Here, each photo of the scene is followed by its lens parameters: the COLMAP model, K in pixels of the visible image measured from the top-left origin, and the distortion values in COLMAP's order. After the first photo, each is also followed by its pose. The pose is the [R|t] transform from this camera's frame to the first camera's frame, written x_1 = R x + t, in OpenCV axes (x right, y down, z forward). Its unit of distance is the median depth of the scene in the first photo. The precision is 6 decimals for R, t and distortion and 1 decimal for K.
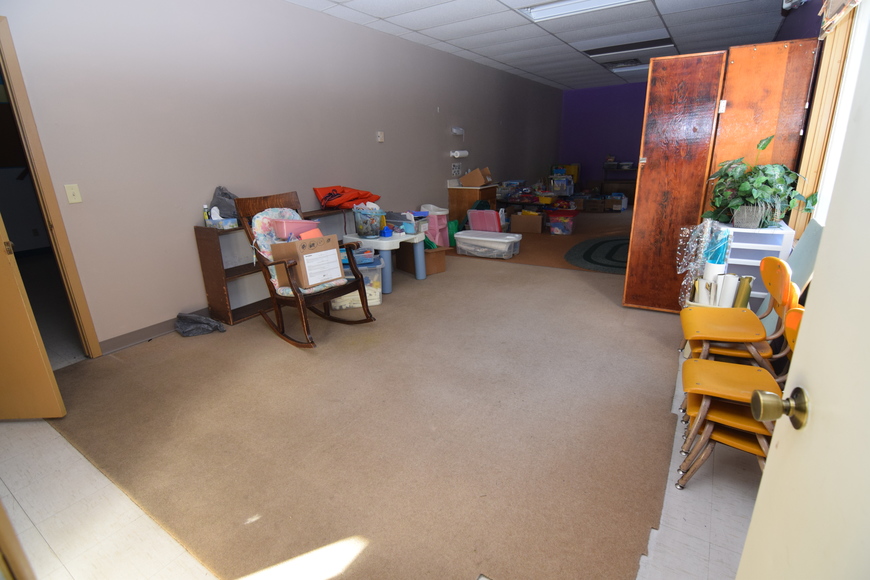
lens RADIAL K [[423.3, 0, 434.2], [0, 423.3, 291.8], [0, 0, 1]] dist [-0.009514, -0.007506]
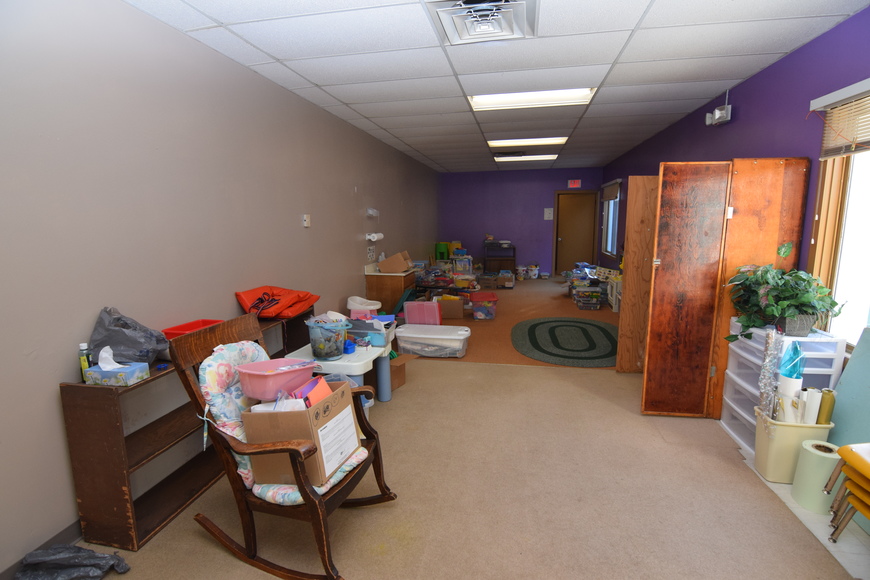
lens RADIAL K [[423.3, 0, 436.3], [0, 423.3, 290.8], [0, 0, 1]] dist [-0.009514, -0.007506]
pose [[0.927781, -0.038955, 0.371086, -0.305248], [0.095922, 0.986011, -0.136316, -0.152857], [-0.360585, 0.162067, 0.918539, 0.289331]]
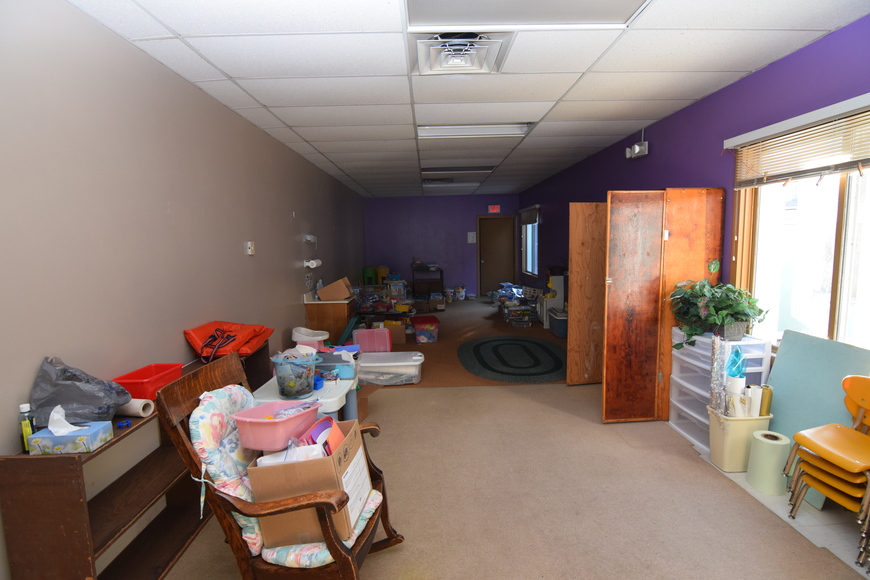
lens RADIAL K [[423.3, 0, 437.3], [0, 423.3, 290.6], [0, 0, 1]] dist [-0.009514, -0.007506]
pose [[0.827518, -0.051299, 0.559091, -0.415812], [0.170403, 0.971791, -0.163050, -0.175877], [-0.534955, 0.230197, 0.812916, 0.354093]]
